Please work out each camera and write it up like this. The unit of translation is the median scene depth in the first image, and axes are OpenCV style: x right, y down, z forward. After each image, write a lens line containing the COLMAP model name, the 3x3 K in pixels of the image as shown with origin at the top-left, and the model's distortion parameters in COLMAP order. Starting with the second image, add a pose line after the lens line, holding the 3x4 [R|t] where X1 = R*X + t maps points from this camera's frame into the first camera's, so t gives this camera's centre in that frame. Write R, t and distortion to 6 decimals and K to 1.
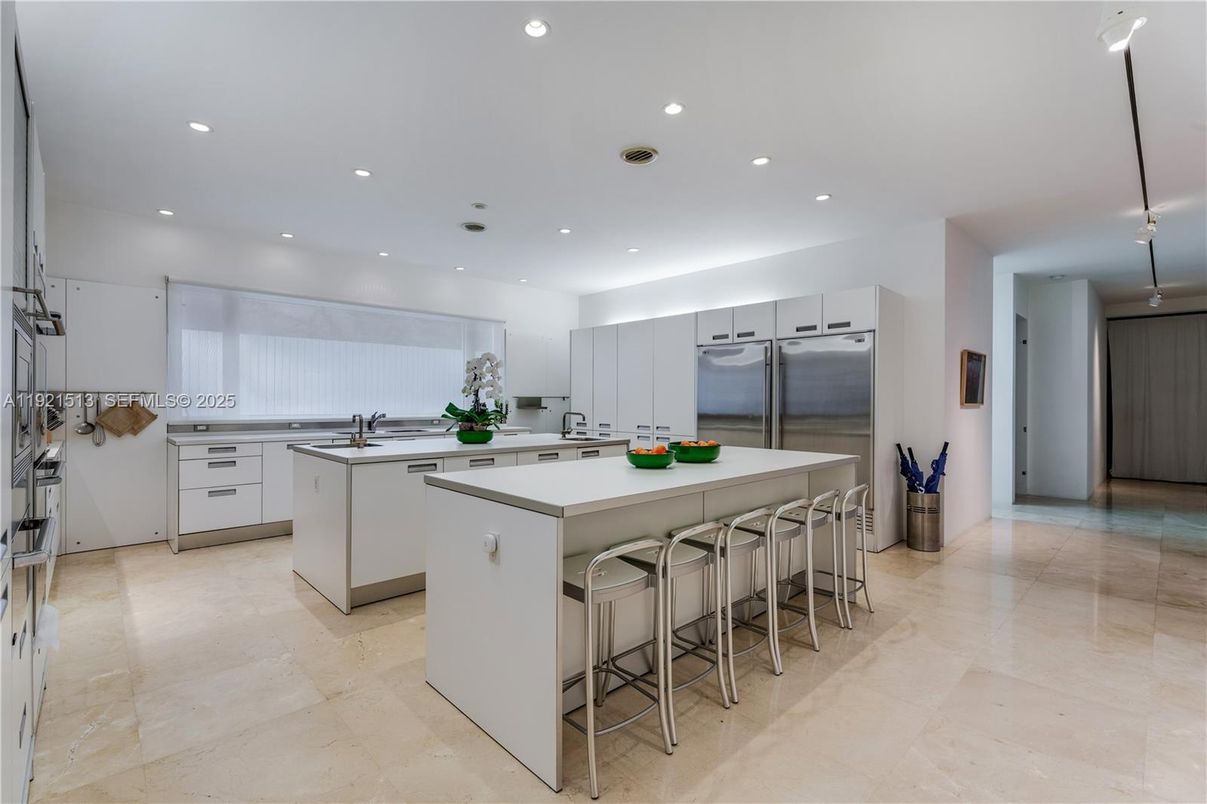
lens RADIAL K [[544.1, 0, 592.9], [0, 544.1, 406.6], [0, 0, 1]] dist [0.002250, -0.000019]
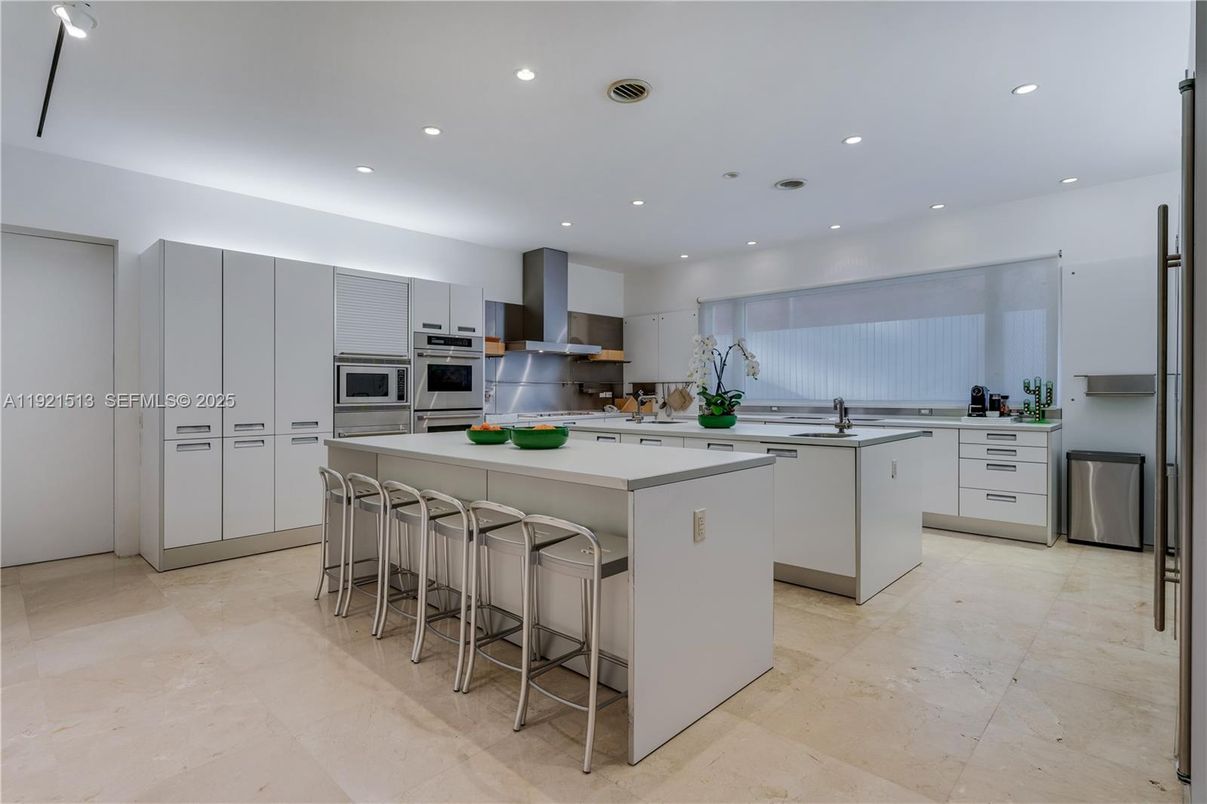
lens RADIAL K [[576.3, 0, 603.5], [0, 576.3, 402.0], [0, 0, 1]] dist [-0.000507, -0.000085]
pose [[0.062971, 0.015532, -0.997894, 0.731703], [0.003617, 0.999869, 0.015791, 0.001551], [0.998009, -0.004604, 0.062907, 0.667060]]
